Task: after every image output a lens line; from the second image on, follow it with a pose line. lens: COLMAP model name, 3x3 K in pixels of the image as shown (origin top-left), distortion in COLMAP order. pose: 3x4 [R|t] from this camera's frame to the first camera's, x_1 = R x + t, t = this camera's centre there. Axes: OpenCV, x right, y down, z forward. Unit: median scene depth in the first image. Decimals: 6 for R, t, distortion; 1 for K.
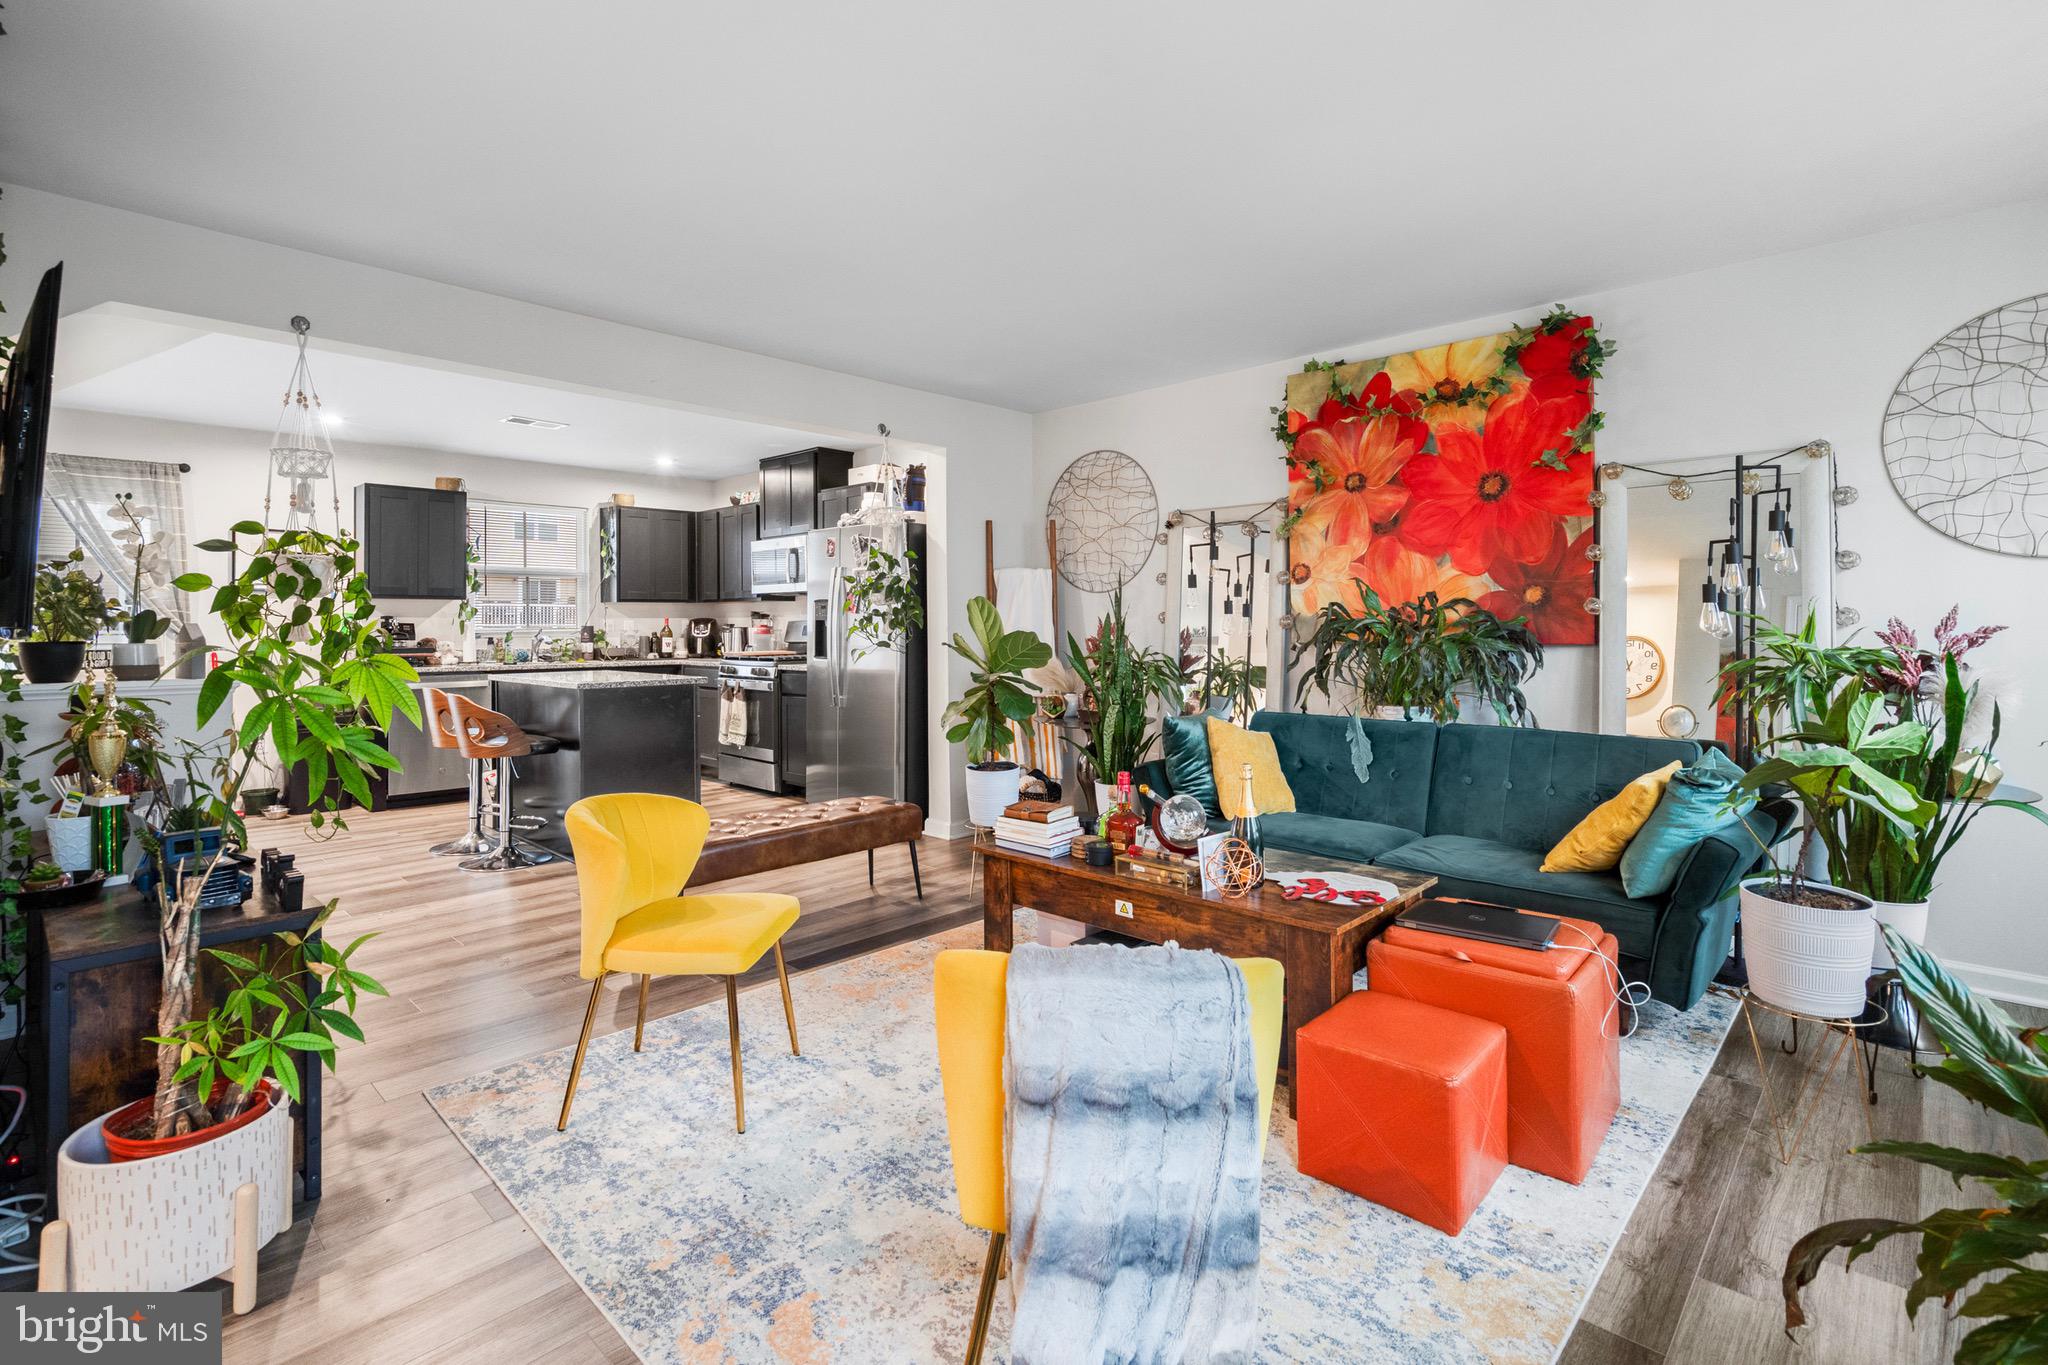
lens RADIAL K [[932.4, 0, 1014.6], [0, 932.4, 627.3], [0, 0, 1]] dist [-0.003717, 0.000648]
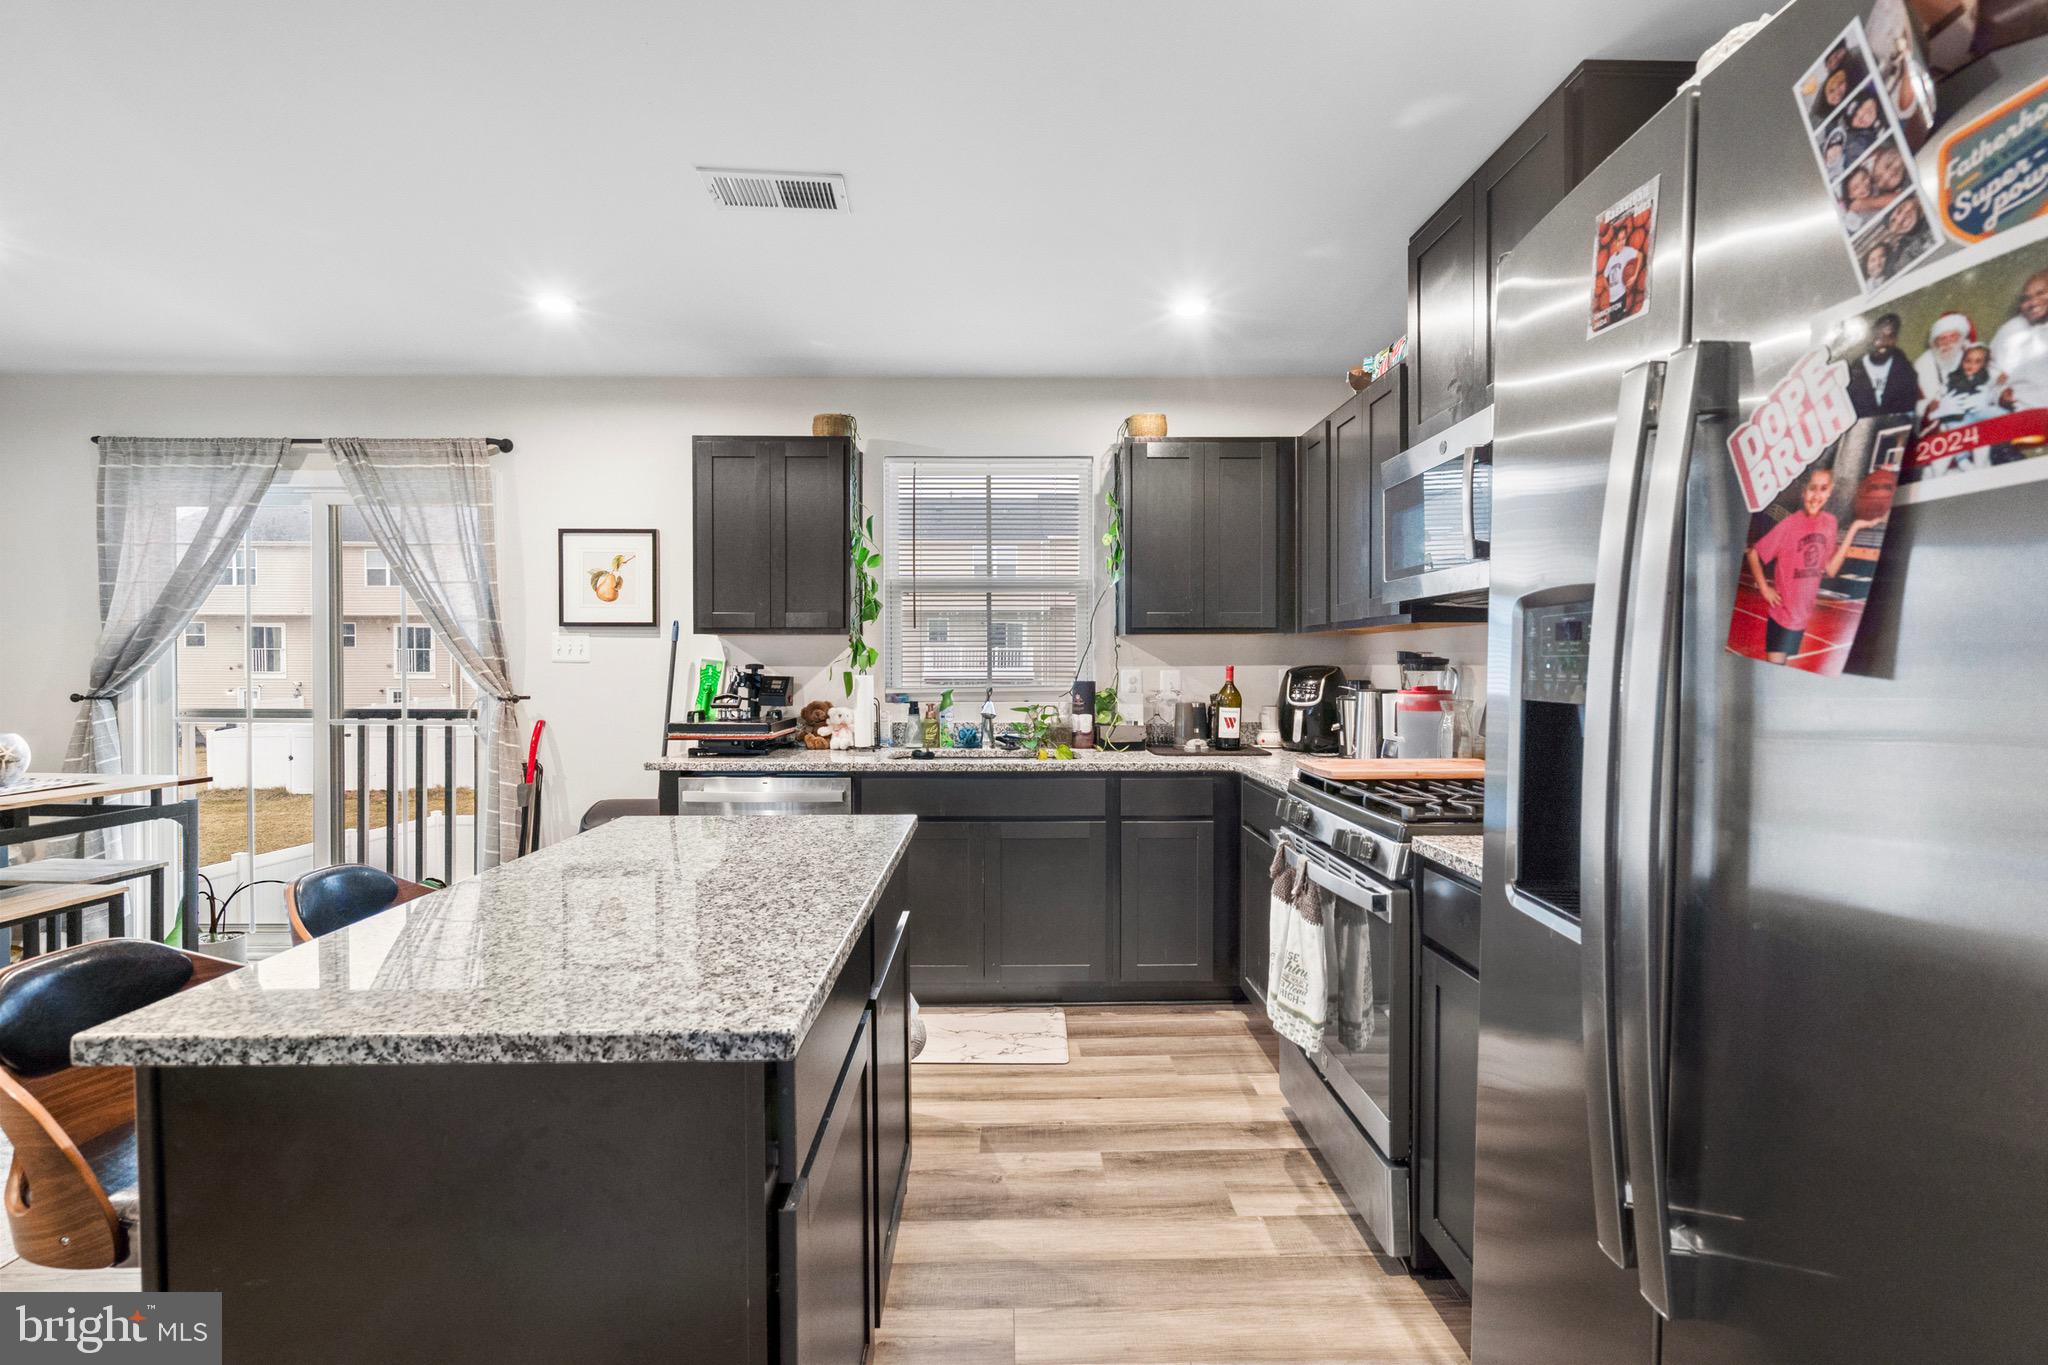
lens RADIAL K [[932.4, 0, 1022.9], [0, 932.4, 681.9], [0, 0, 1]] dist [-0.003717, 0.000648]
pose [[0.706529, 0.017233, -0.707474, -0.115137], [-0.003577, 0.999778, 0.020780, -0.012008], [0.707675, -0.012151, 0.706434, 0.614673]]
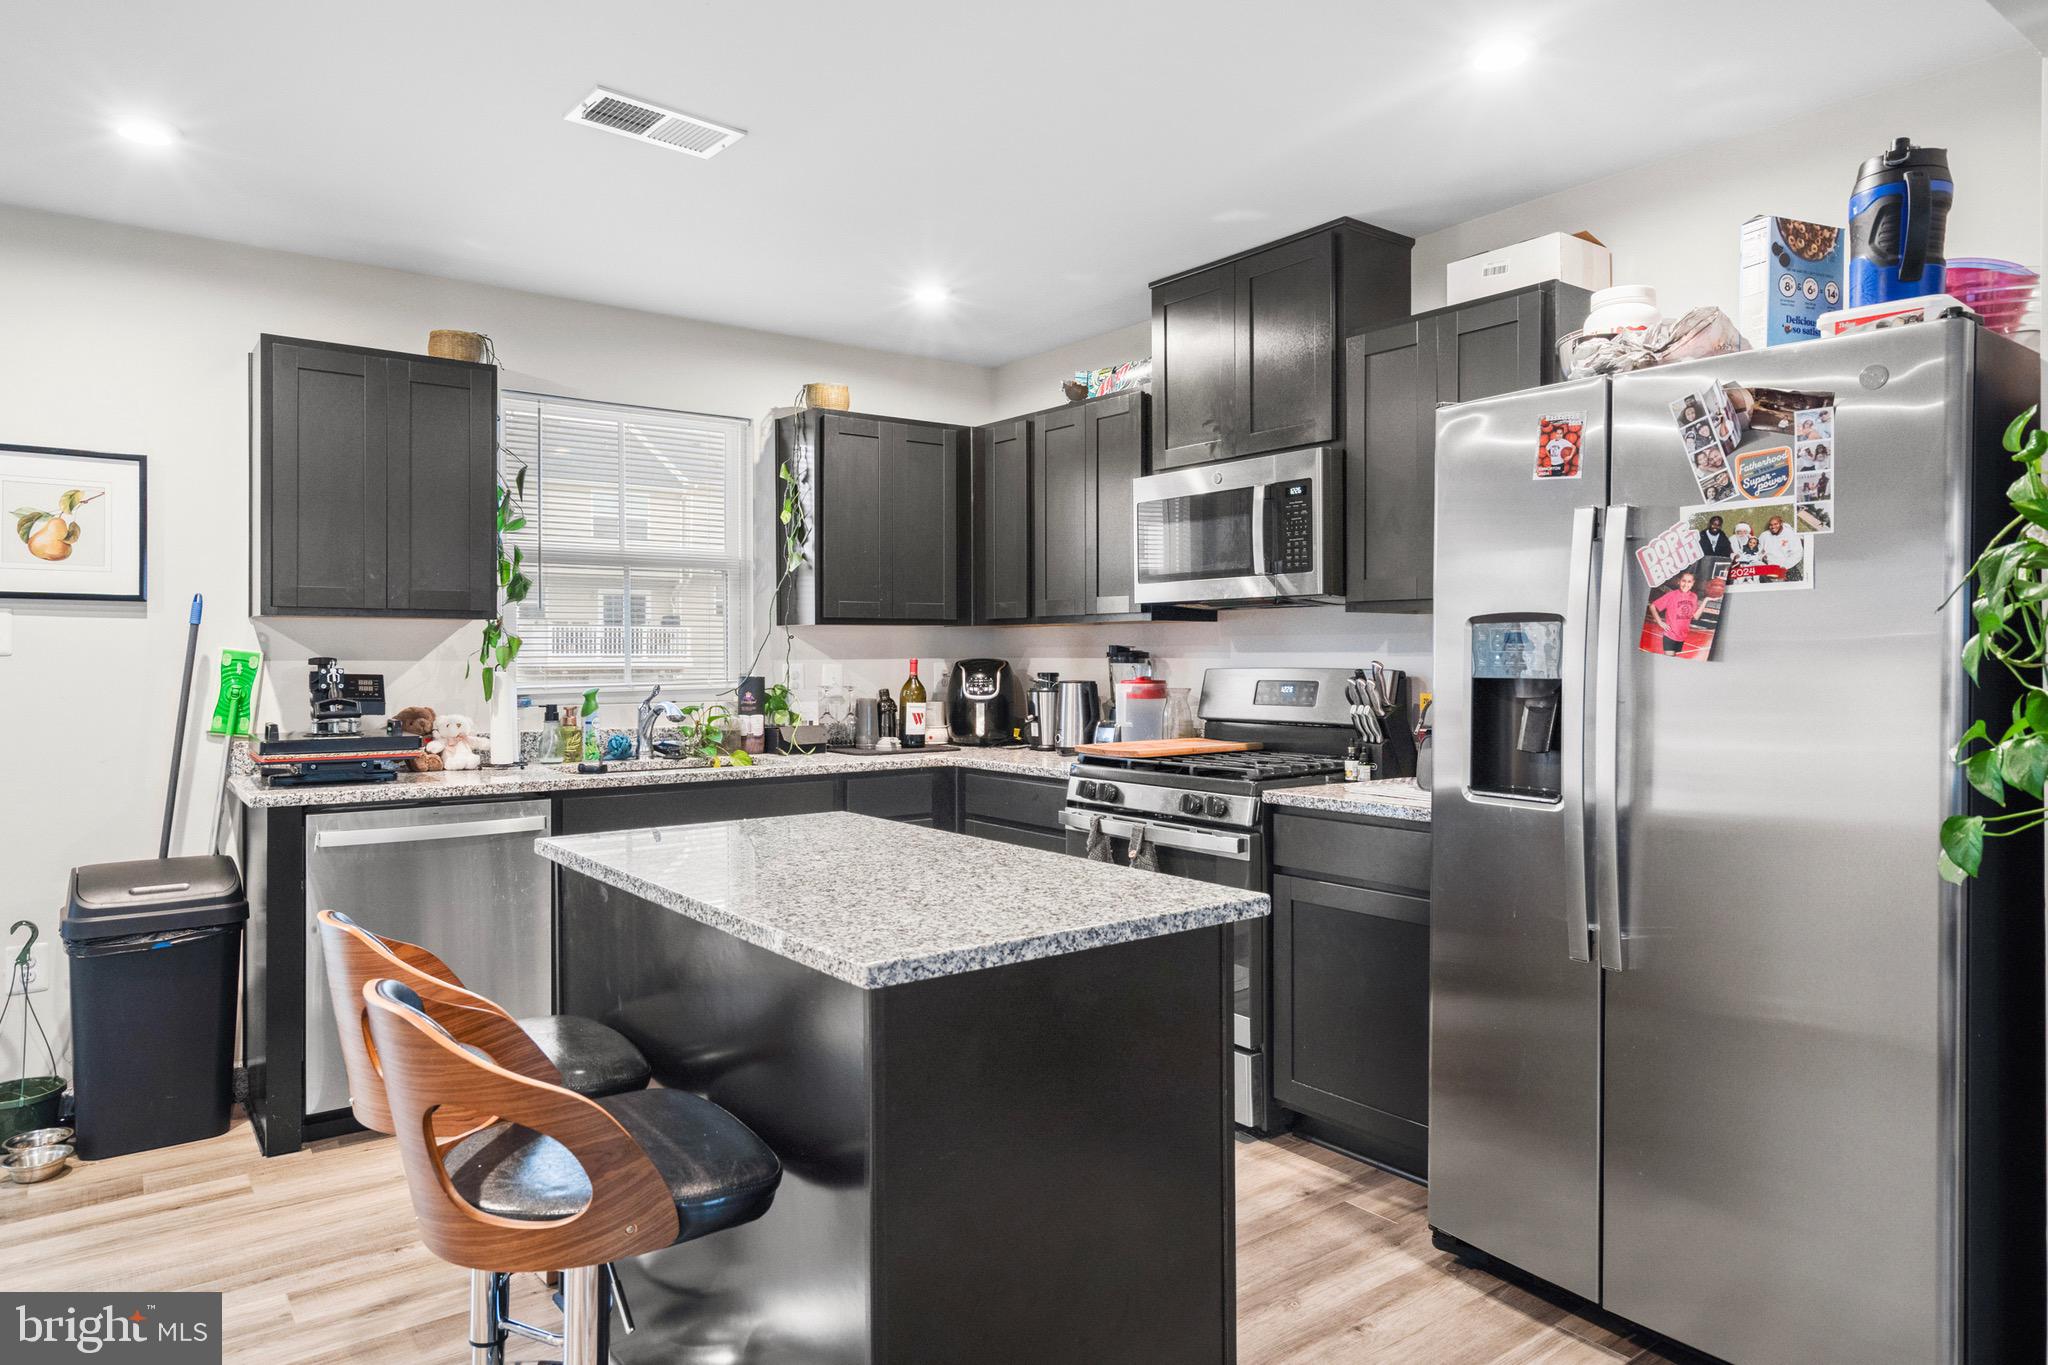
lens RADIAL K [[1256.5, 0, 1038.5], [0, 1256.5, 669.4], [0, 0, 1]] dist [0.005915, 0.001209]
pose [[0.988652, 0.003960, -0.150169, -0.231221], [-0.002625, 0.999955, 0.009083, -0.011260], [0.150199, -0.008586, 0.988619, 0.420896]]
